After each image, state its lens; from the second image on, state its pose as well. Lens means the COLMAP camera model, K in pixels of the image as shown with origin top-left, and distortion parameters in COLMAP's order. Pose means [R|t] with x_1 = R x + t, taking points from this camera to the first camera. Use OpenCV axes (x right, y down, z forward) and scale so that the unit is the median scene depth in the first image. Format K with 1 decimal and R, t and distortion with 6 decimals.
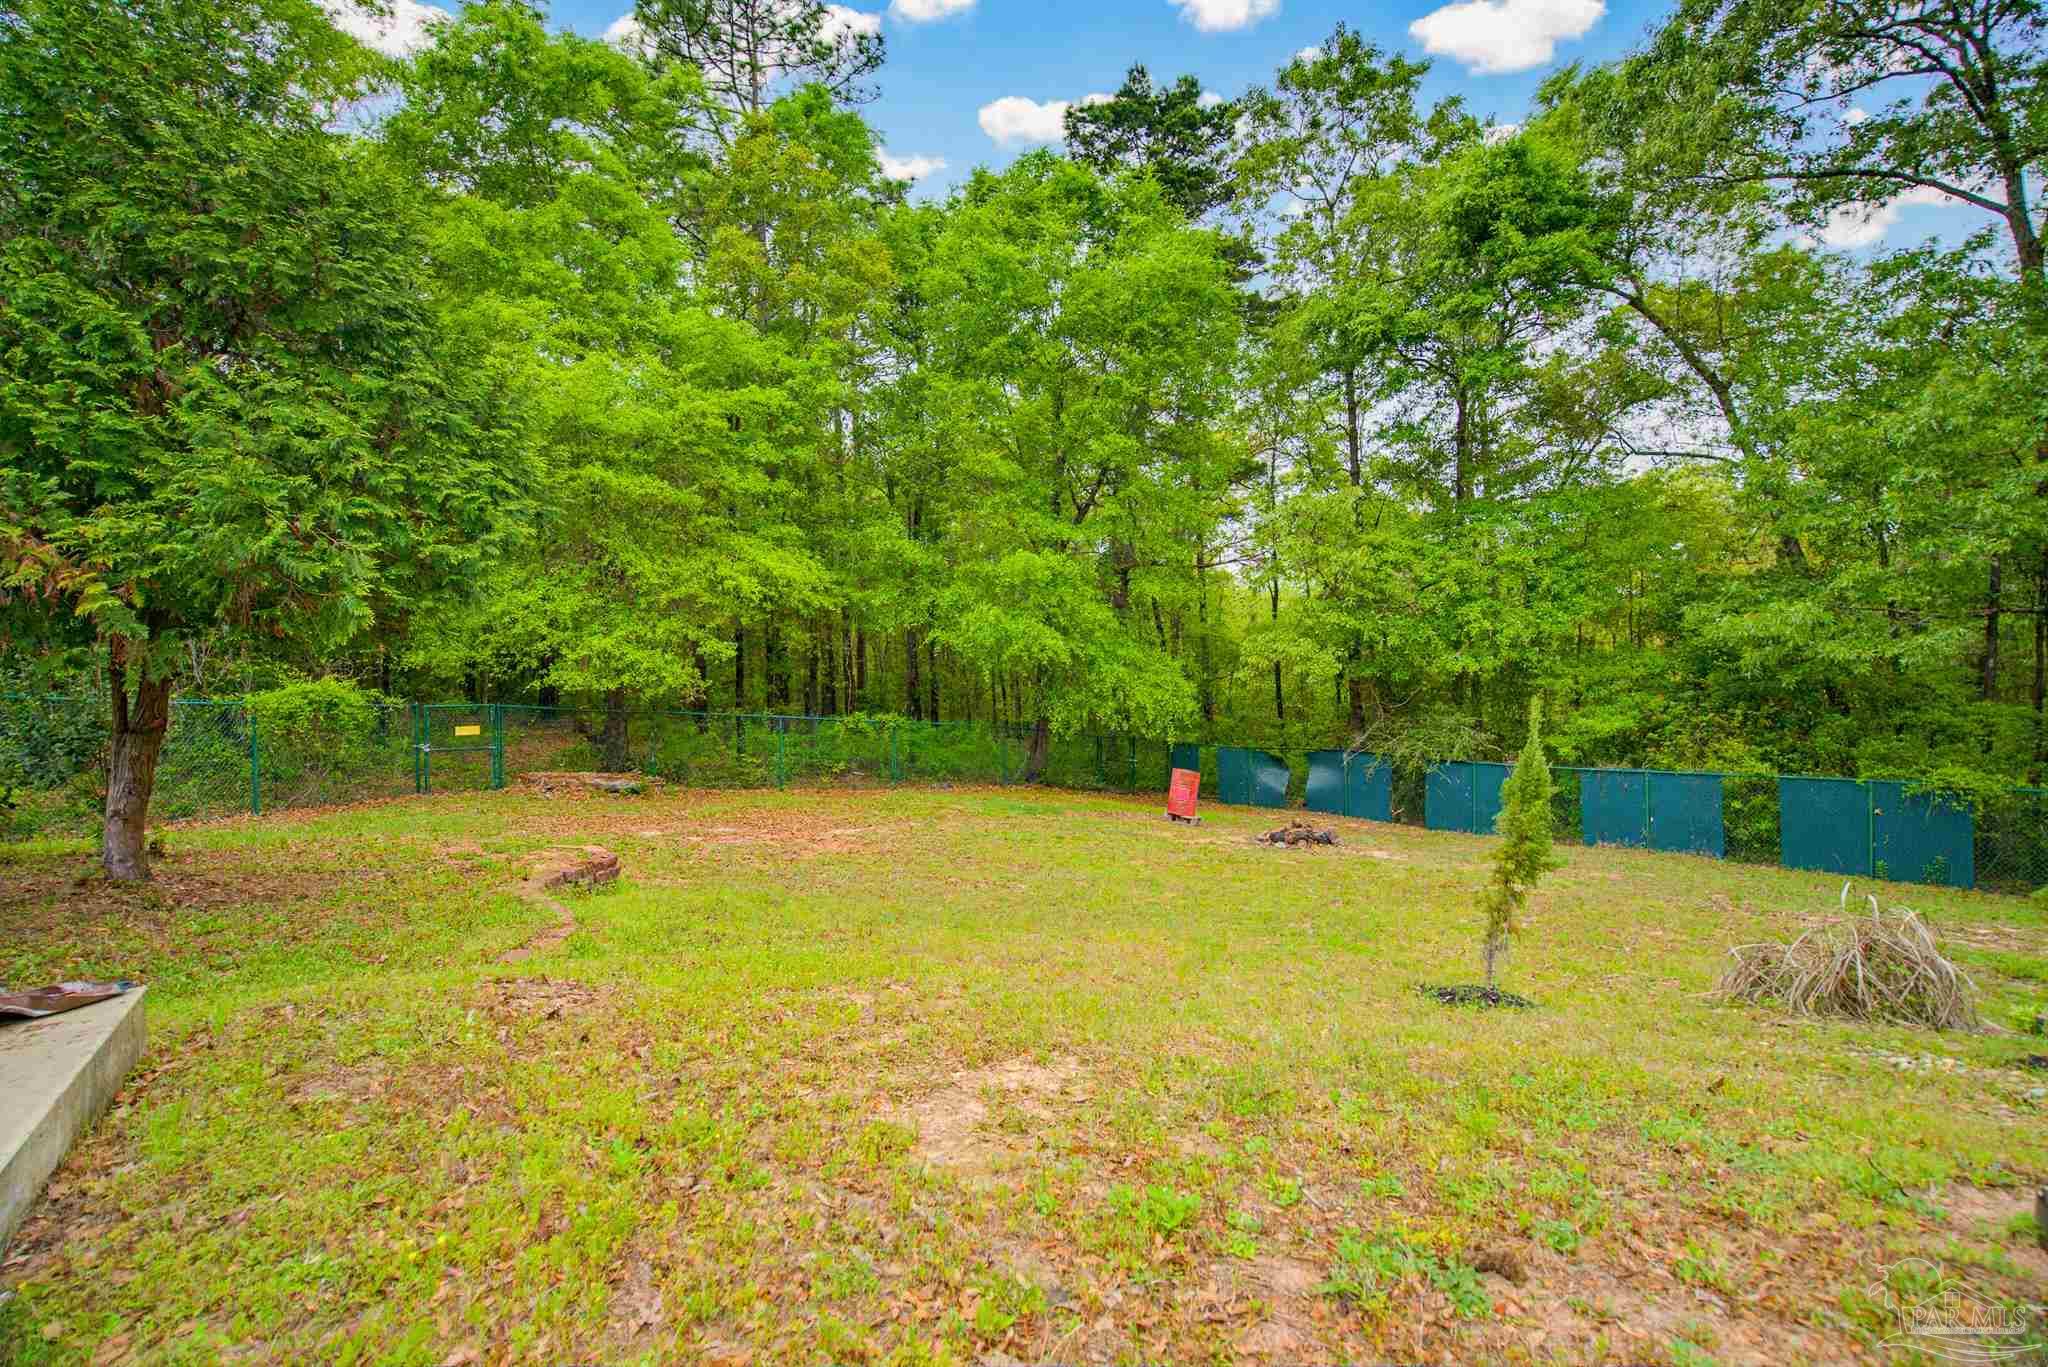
lens RADIAL K [[953.6, 0, 1039.7], [0, 953.6, 683.5], [0, 0, 1]] dist [-0.006785, 0.000943]
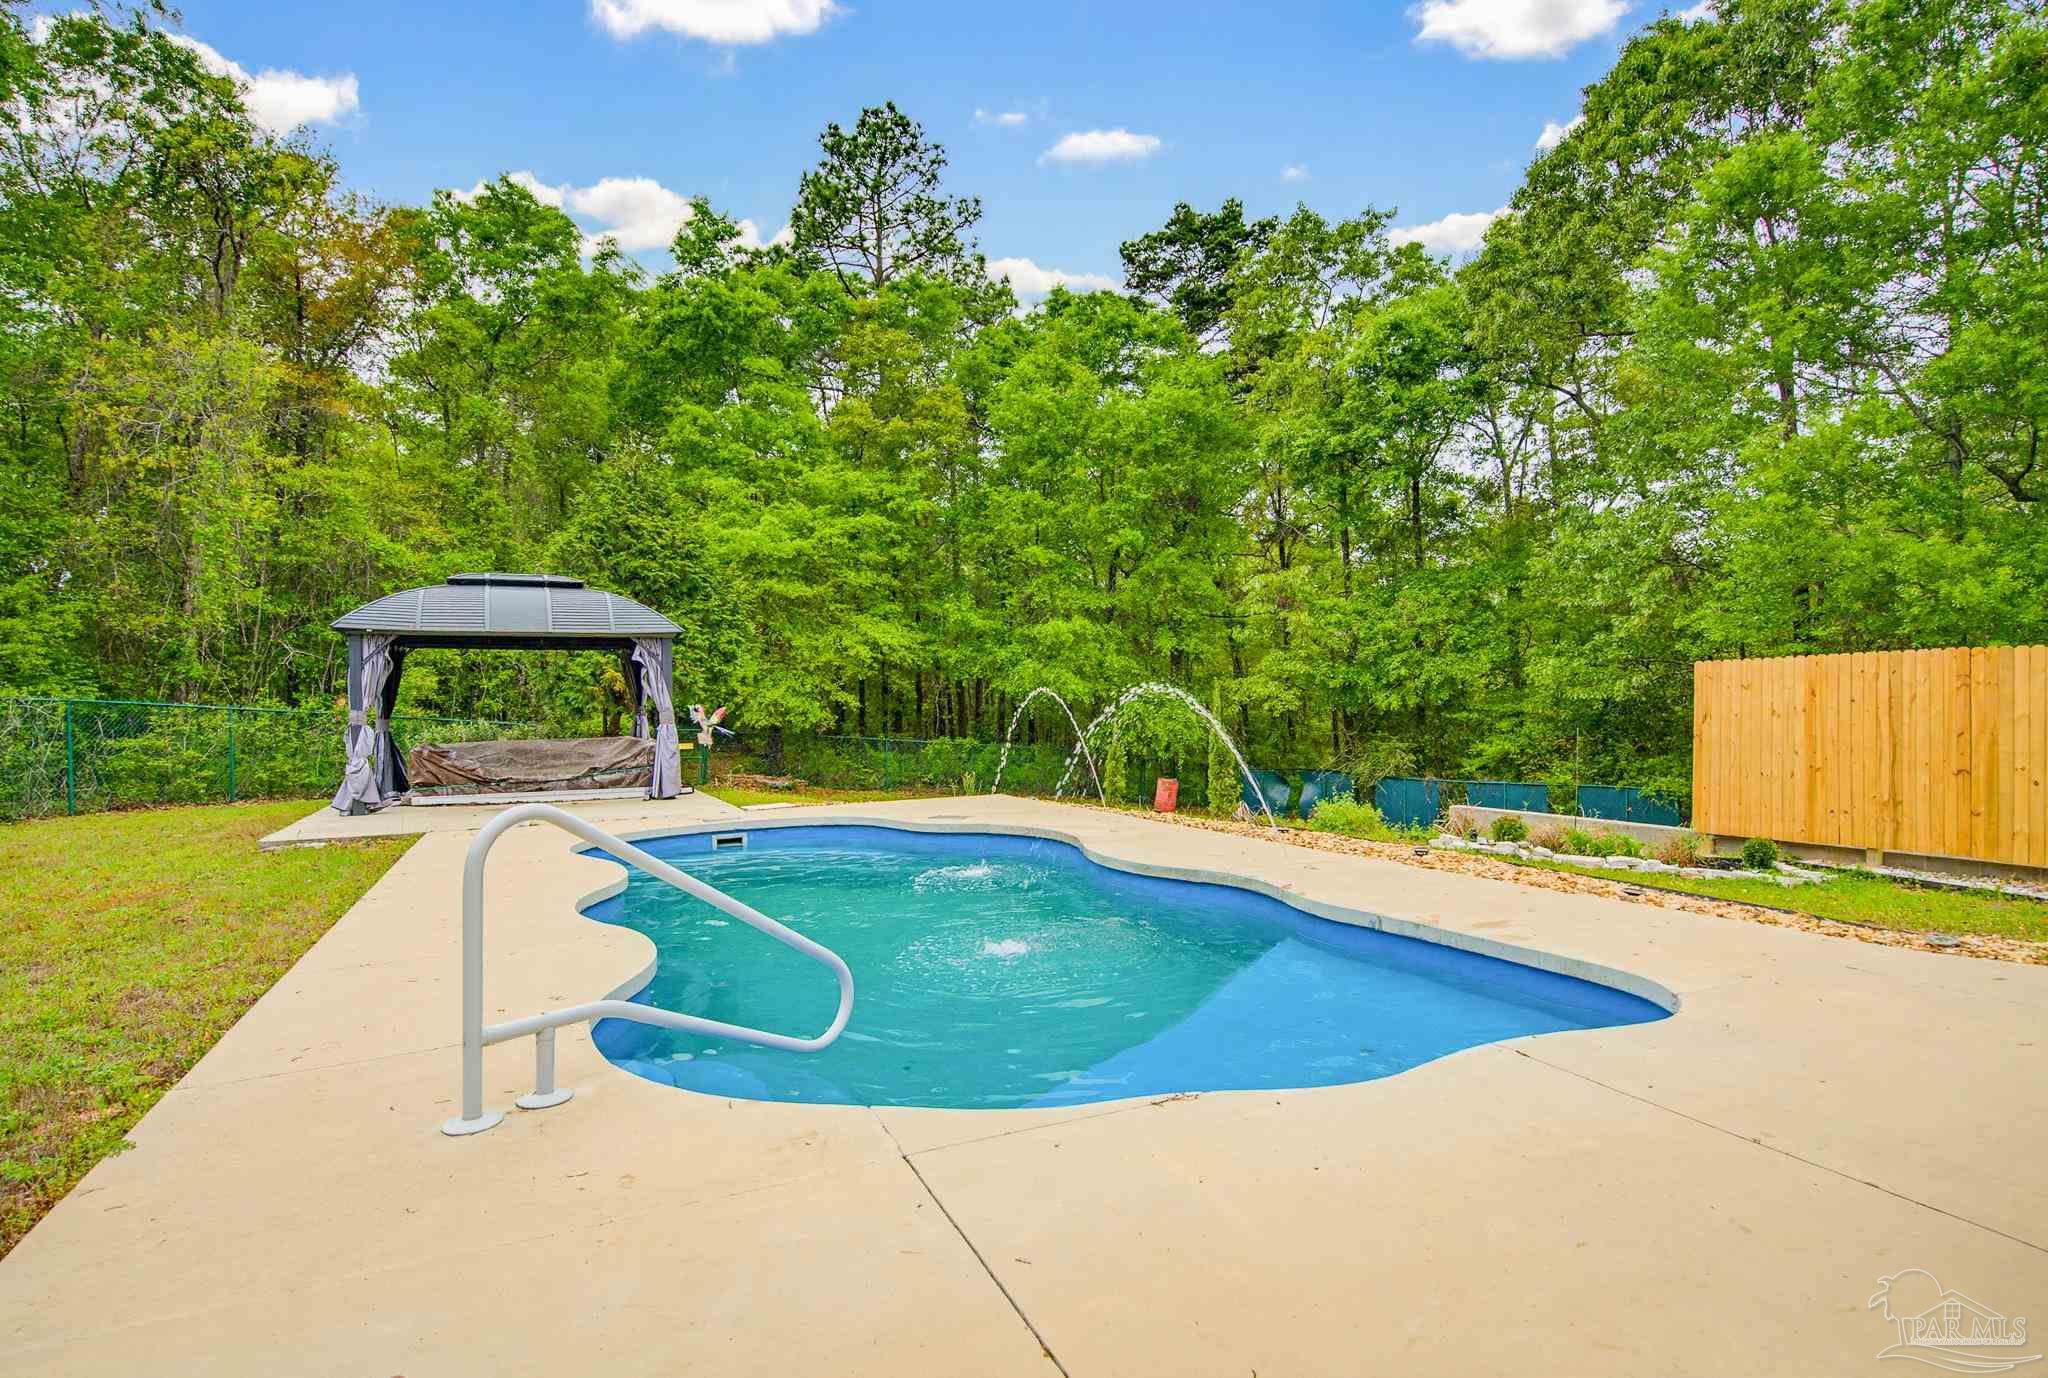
lens RADIAL K [[1105.6, 0, 1020.6], [0, 1105.6, 710.6], [0, 0, 1]] dist [0.000184, 0.000160]
pose [[0.980771, -0.000122, -0.195160, 0.264419], [-0.000914, 0.999986, -0.005219, 0.000245], [0.195158, 0.005297, 0.980757, -0.615950]]
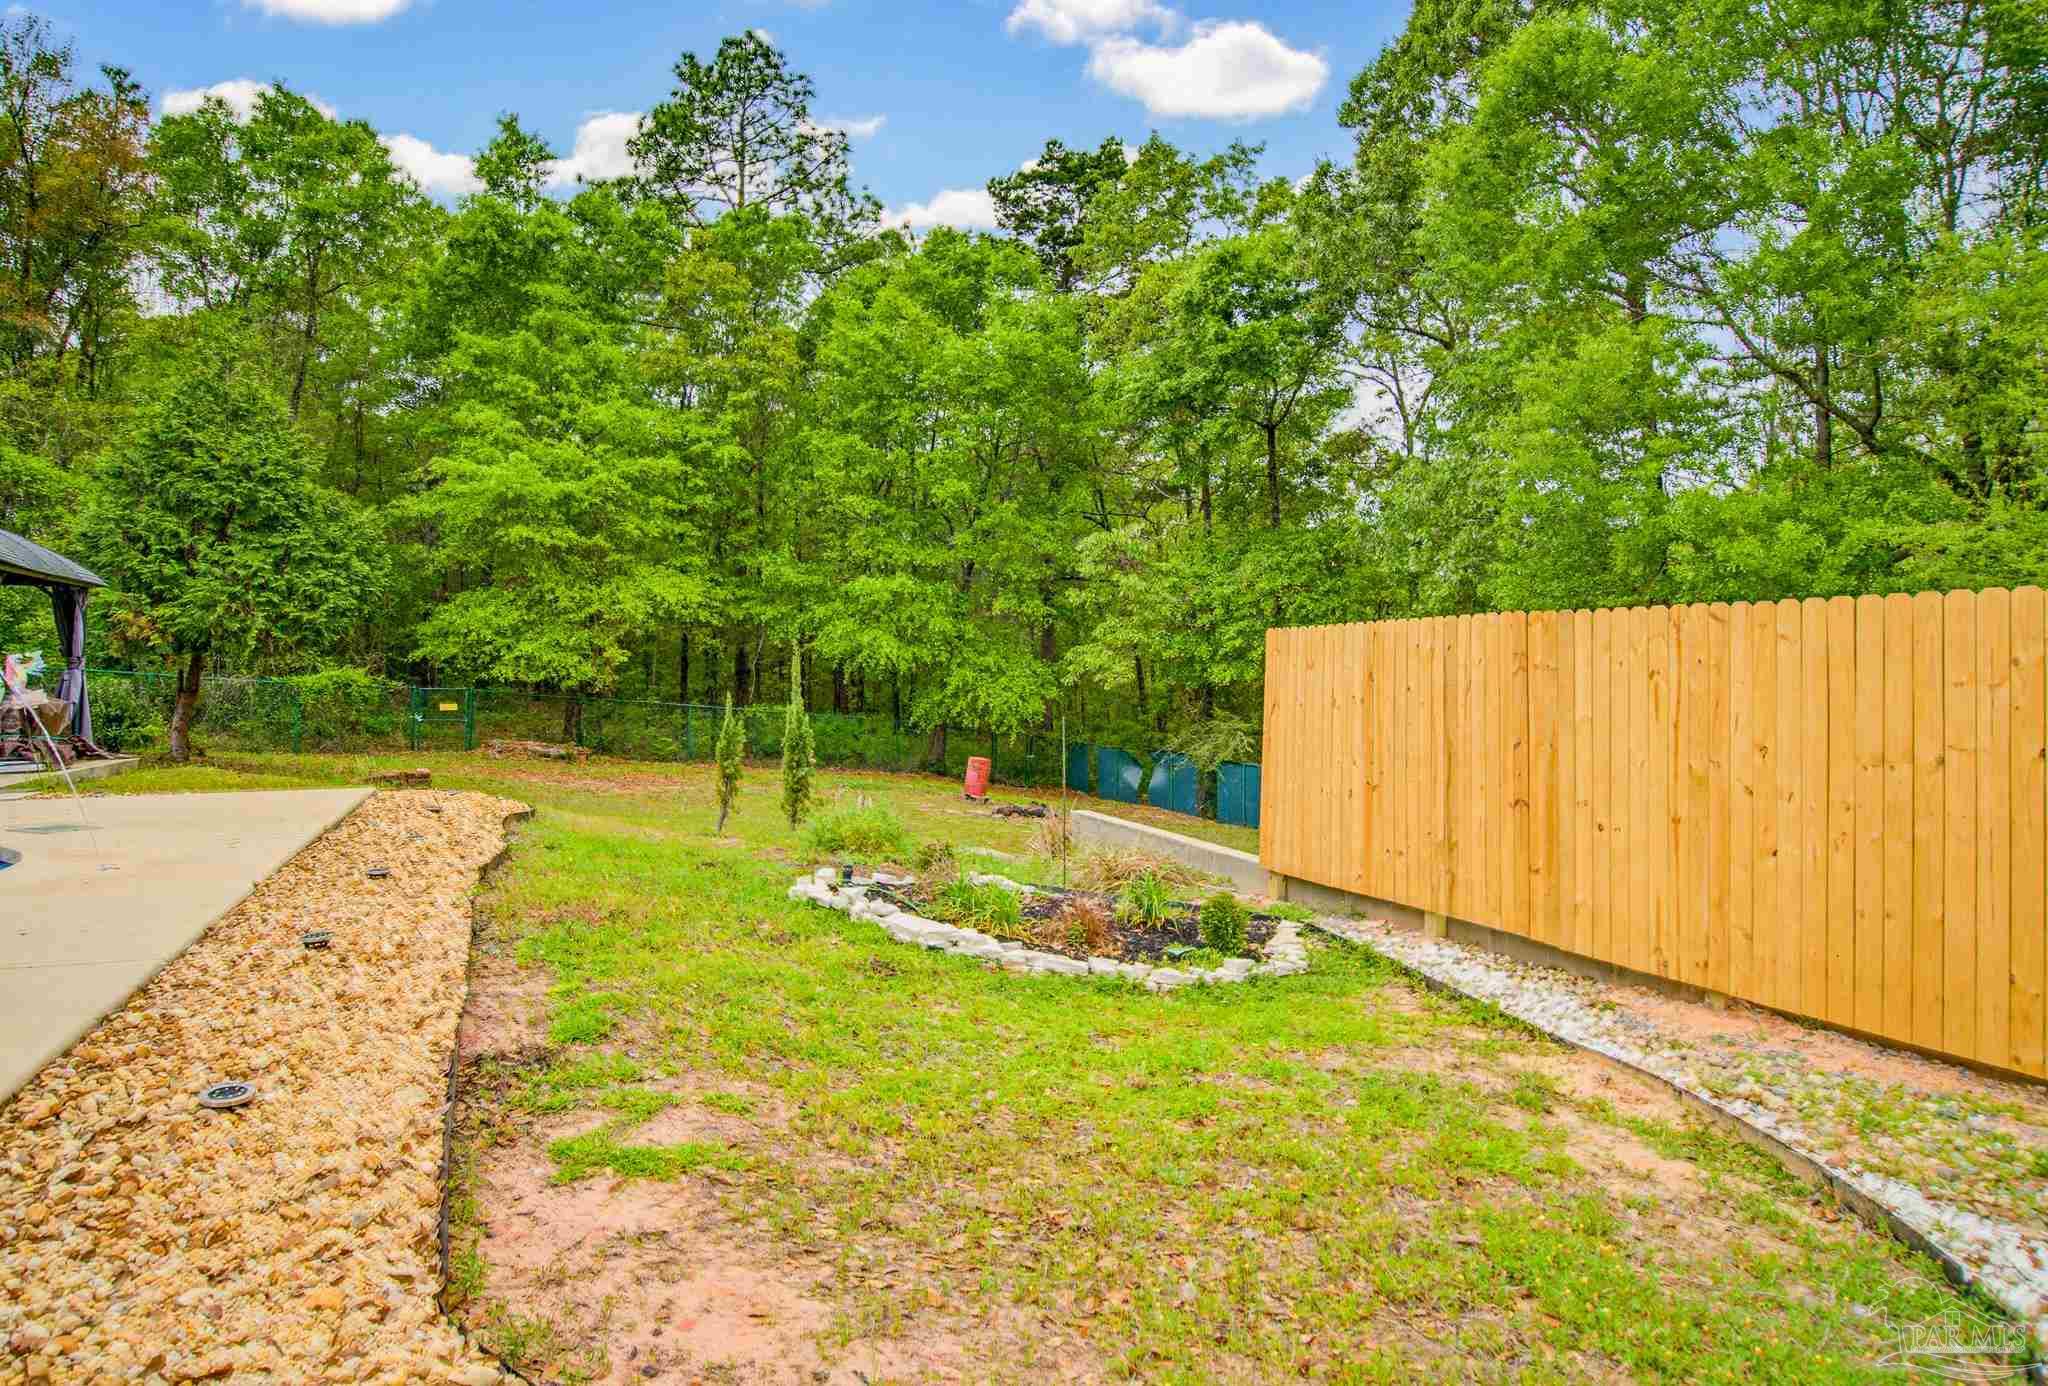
lens RADIAL K [[1105.6, 0, 1013.5], [0, 1105.6, 621.8], [0, 0, 1]] dist [0.000184, 0.000160]
pose [[0.977717, 0.012926, -0.209530, 0.509848], [-0.024932, 0.998188, -0.054762, -0.006796], [0.208443, 0.058766, 0.976267, -0.389816]]
